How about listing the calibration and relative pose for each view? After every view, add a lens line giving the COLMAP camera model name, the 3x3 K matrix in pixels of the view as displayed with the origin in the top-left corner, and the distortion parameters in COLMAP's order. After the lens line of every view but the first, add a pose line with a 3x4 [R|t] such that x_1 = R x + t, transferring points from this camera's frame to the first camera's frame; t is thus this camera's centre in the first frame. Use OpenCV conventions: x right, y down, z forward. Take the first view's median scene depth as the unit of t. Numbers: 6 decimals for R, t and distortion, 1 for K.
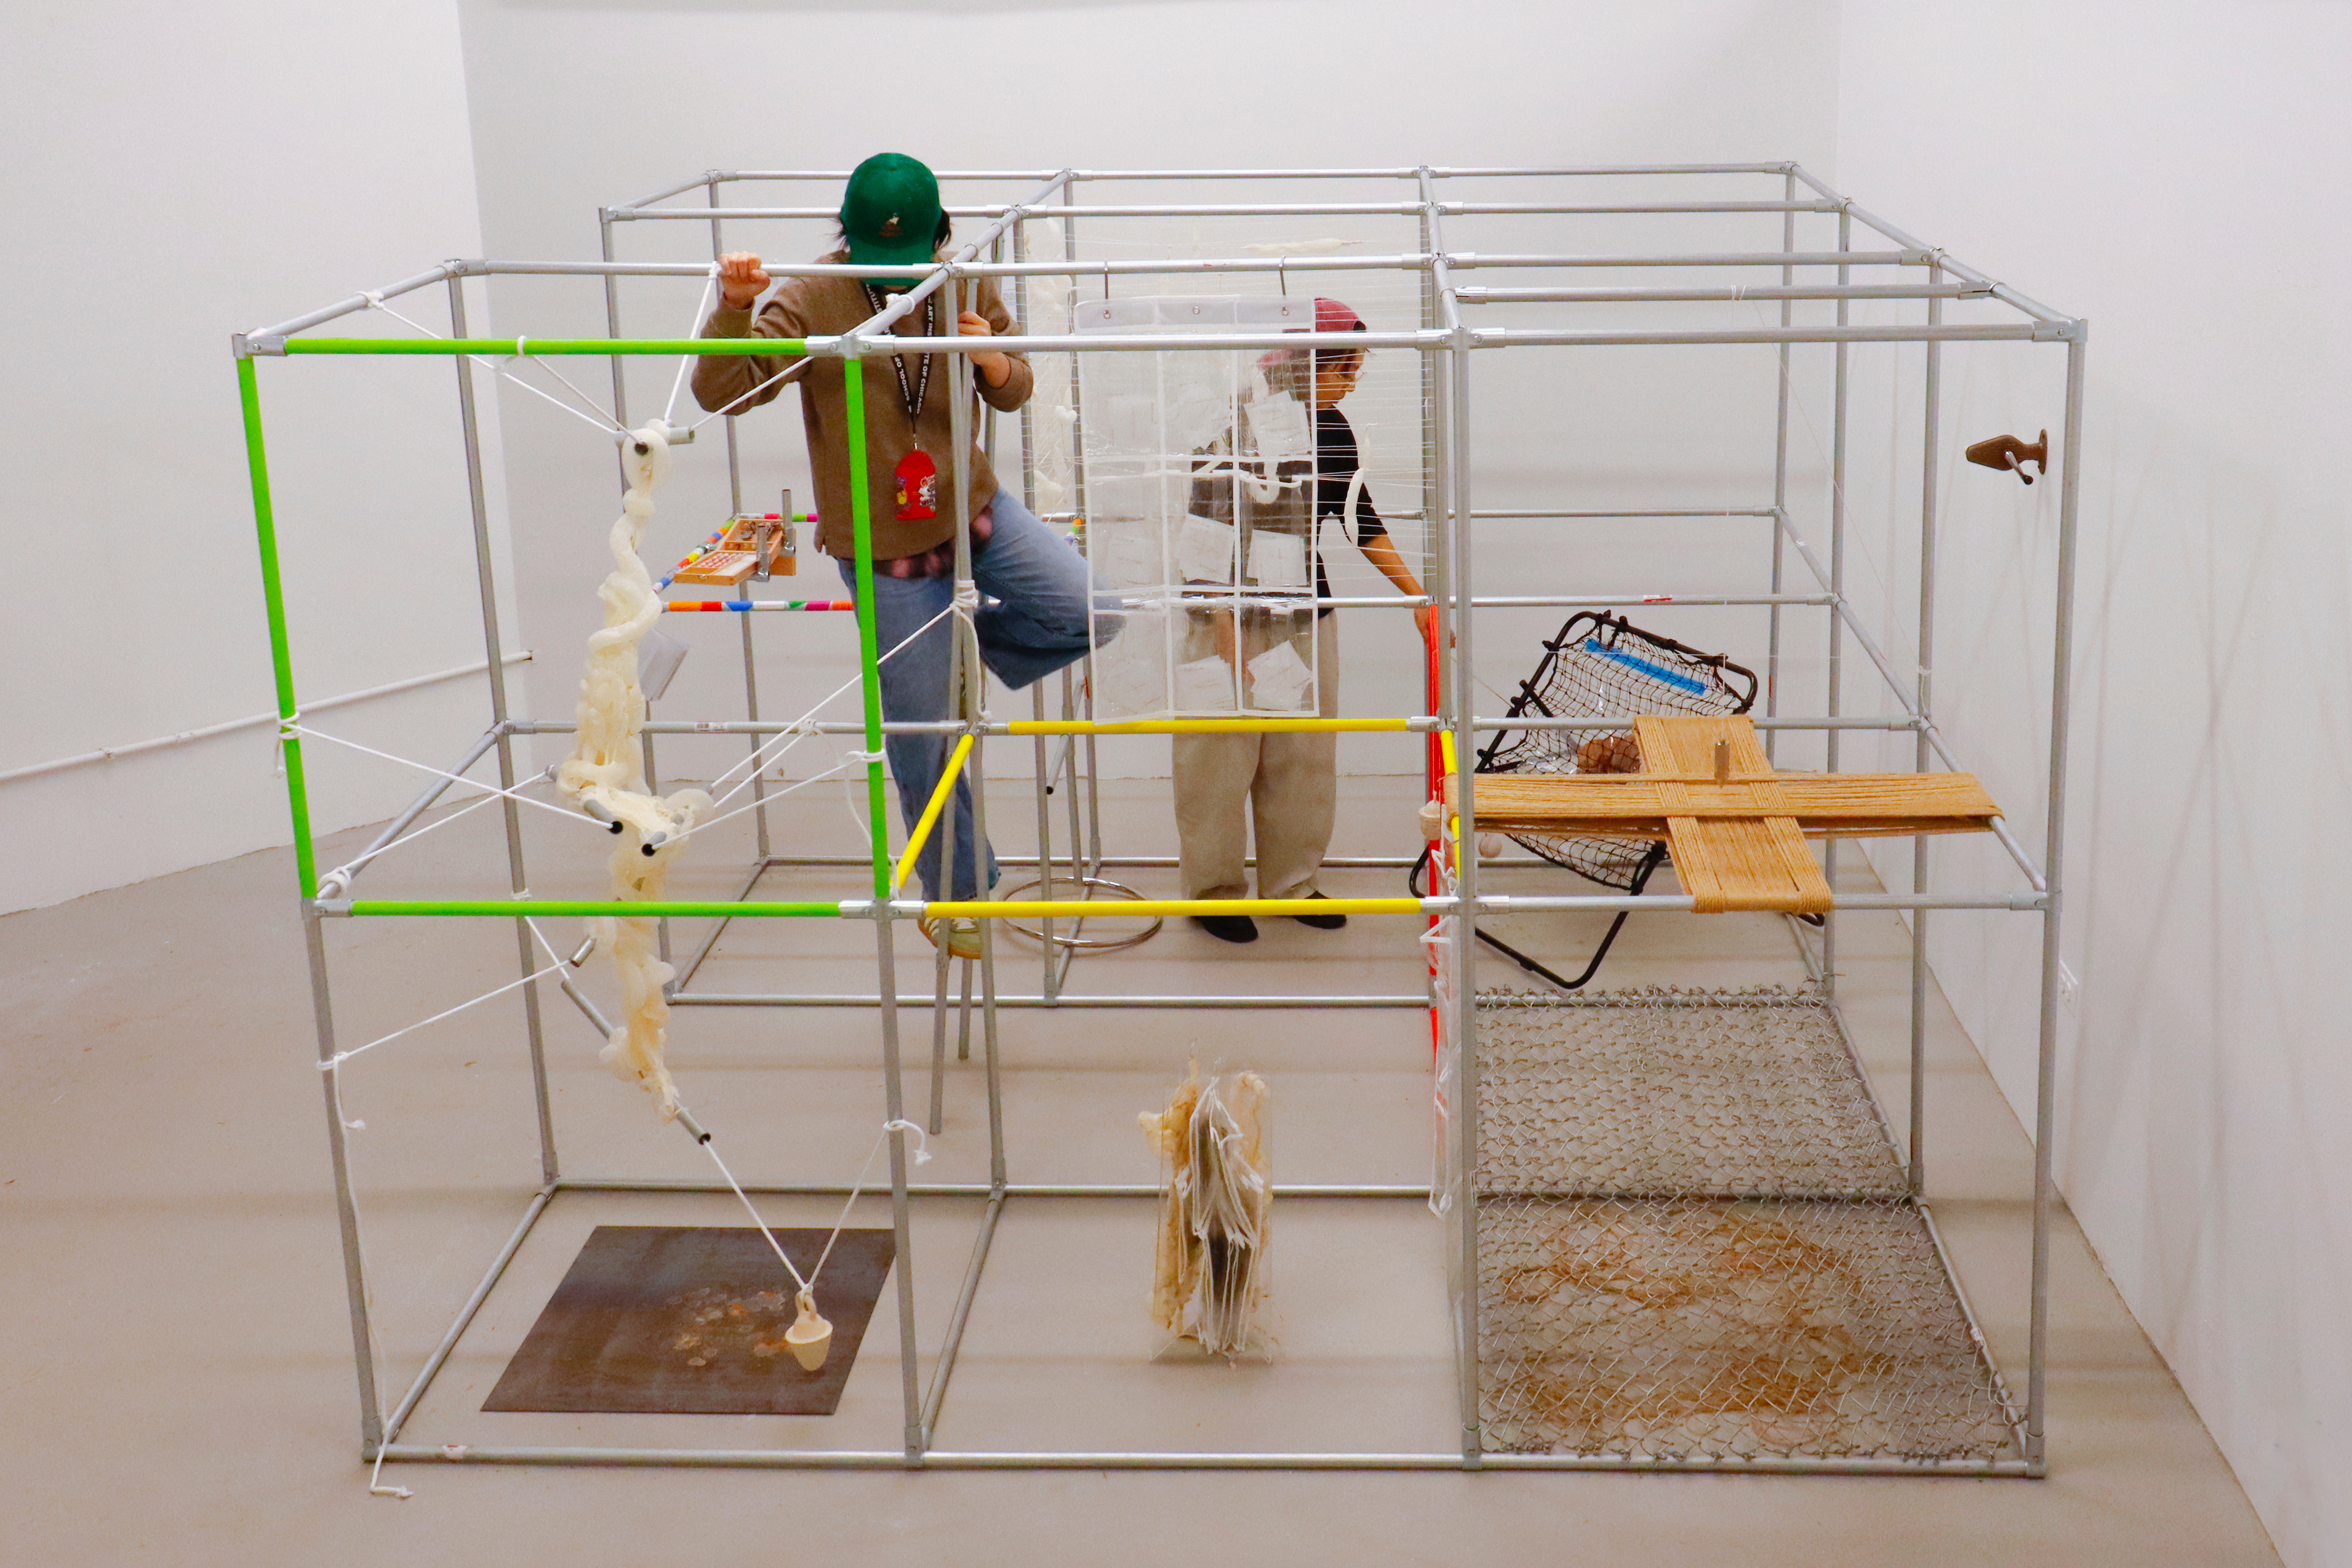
lens RADIAL K [[2475.8, 0, 1240.3], [0, 2475.8, 595.2], [0, 0, 1]] dist [-0.016083, -0.007295]
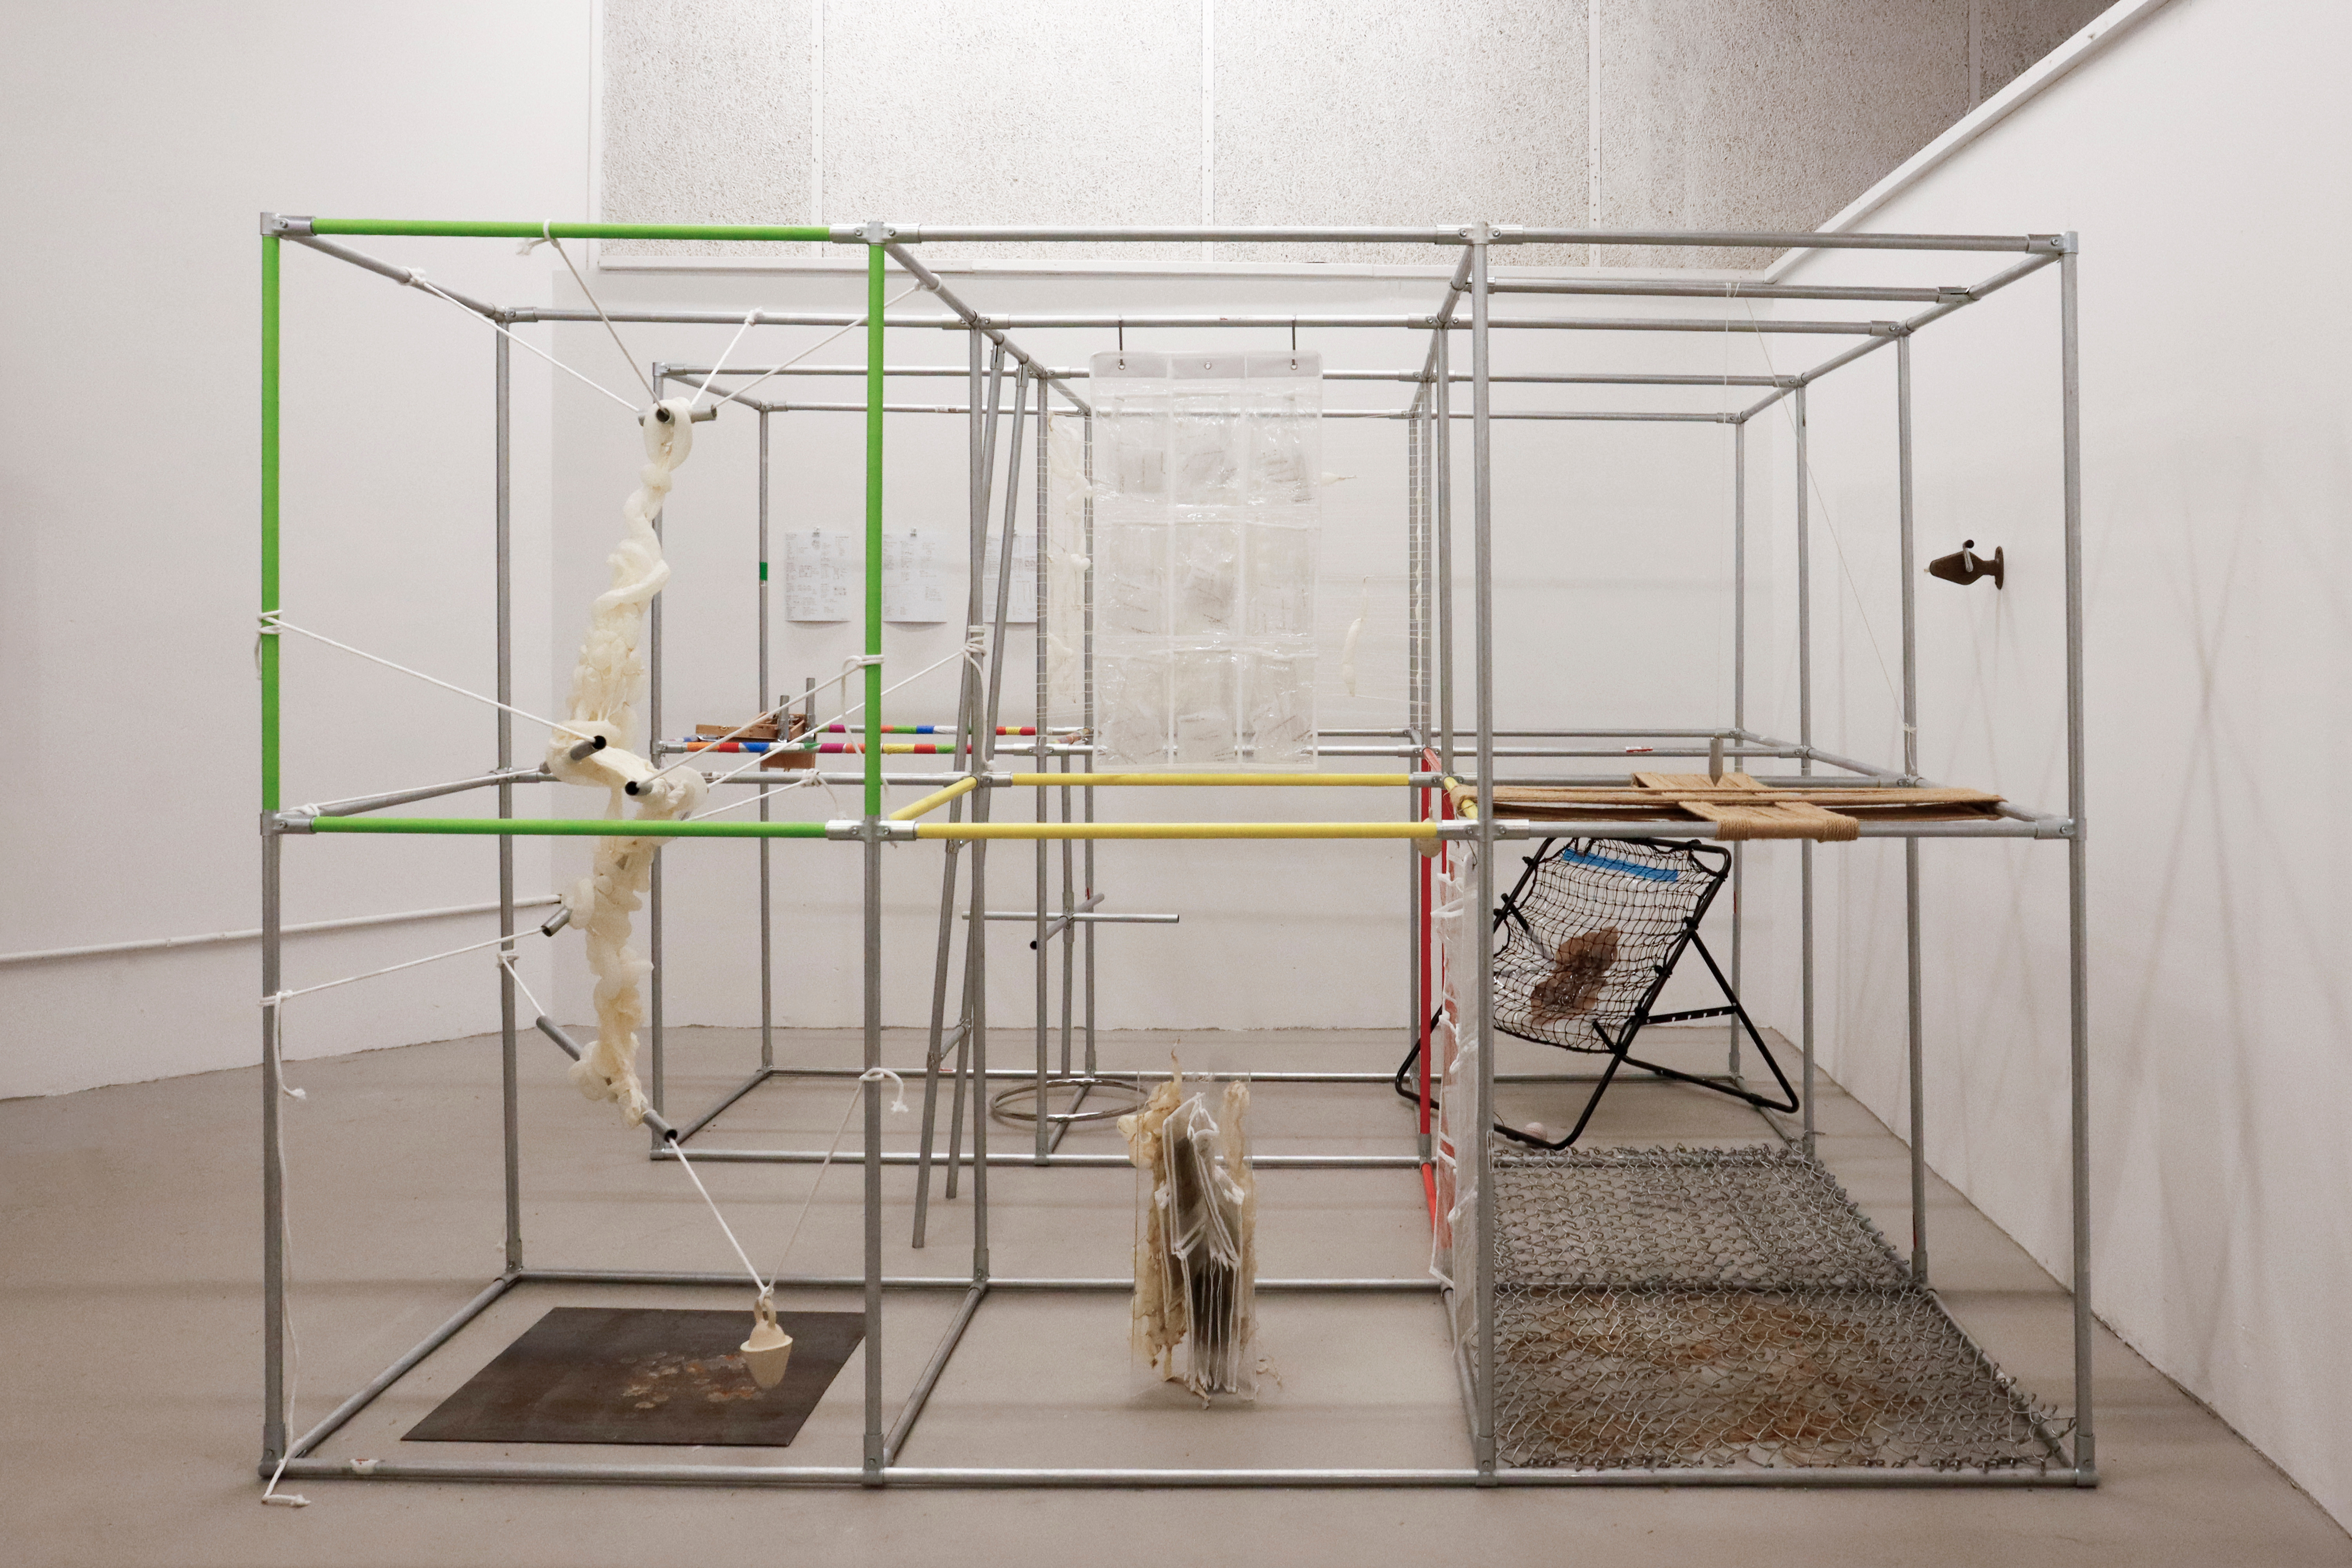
lens RADIAL K [[2108.1, 0, 1337.3], [0, 2108.1, 616.3], [0, 0, 1]] dist [-0.089332, 0.060304]
pose [[0.998424, 0.024170, 0.050643, -0.006757], [-0.011142, 0.969907, -0.243222, 0.194772], [-0.054998, 0.242275, 0.968648, 0.152378]]
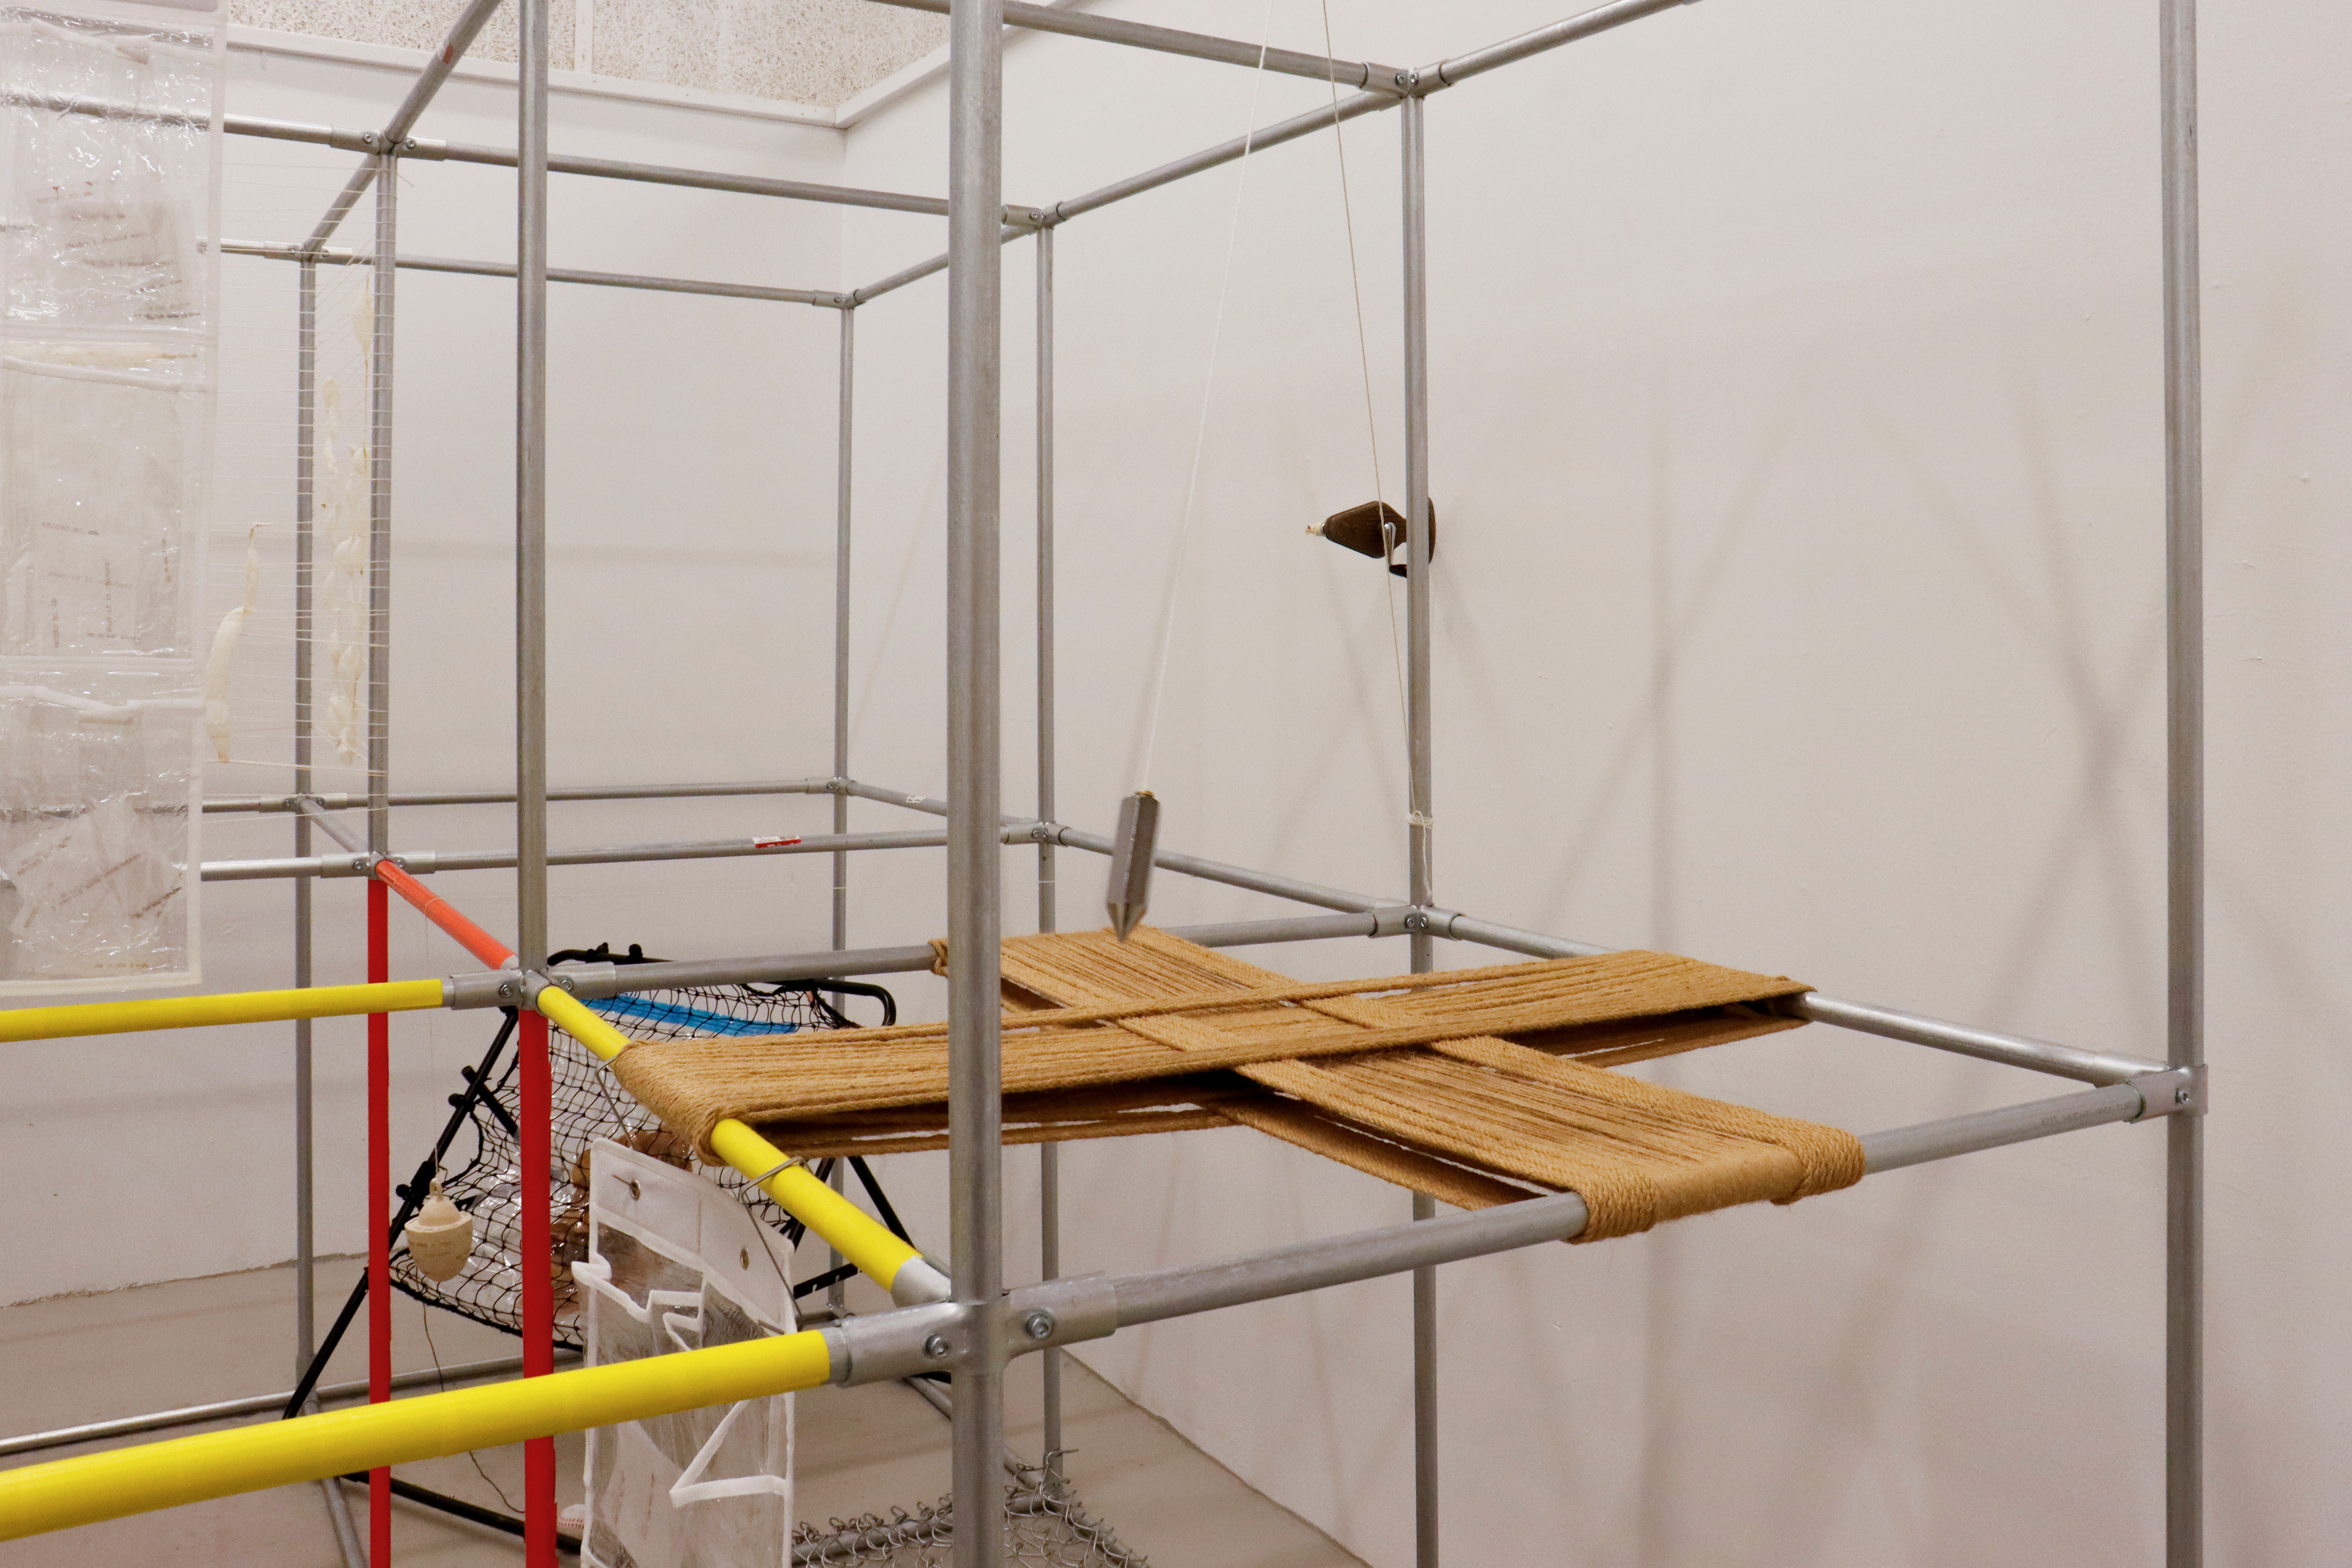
lens RADIAL K [[2108.1, 0, 1337.3], [0, 2108.1, 616.3], [0, 0, 1]] dist [-0.089332, 0.060304]
pose [[0.819866, 0.028869, 0.571827, -0.012178], [0.110298, 0.972057, -0.207217, 0.079357], [-0.561831, 0.232961, 0.793773, 0.607681]]
